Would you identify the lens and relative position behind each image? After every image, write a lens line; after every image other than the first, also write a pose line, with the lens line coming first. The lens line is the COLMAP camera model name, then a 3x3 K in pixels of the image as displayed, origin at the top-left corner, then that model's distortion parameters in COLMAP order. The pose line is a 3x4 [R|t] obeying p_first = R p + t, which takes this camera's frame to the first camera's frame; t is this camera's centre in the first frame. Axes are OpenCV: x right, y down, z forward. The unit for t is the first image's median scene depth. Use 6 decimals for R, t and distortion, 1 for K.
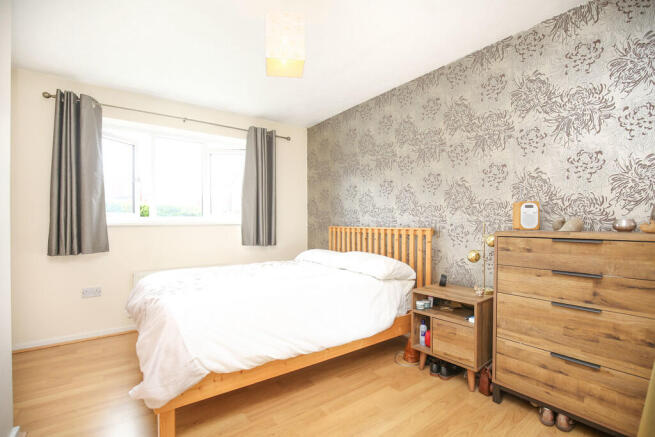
lens RADIAL K [[308.6, 0, 327.8], [0, 308.6, 217.4], [0, 0, 1]] dist [-0.001538, -0.000246]
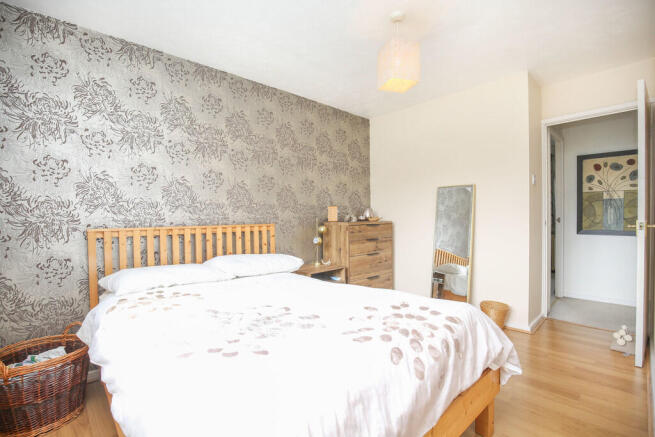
lens RADIAL K [[251.6, 0, 327.7], [0, 251.6, 222.7], [0, 0, 1]] dist [-0.017445, -0.000221]
pose [[-0.030650, -0.019716, 0.999336, -0.220137], [0.004912, 0.999790, 0.019876, 0.004781], [-0.999518, 0.005518, -0.030547, 0.297450]]
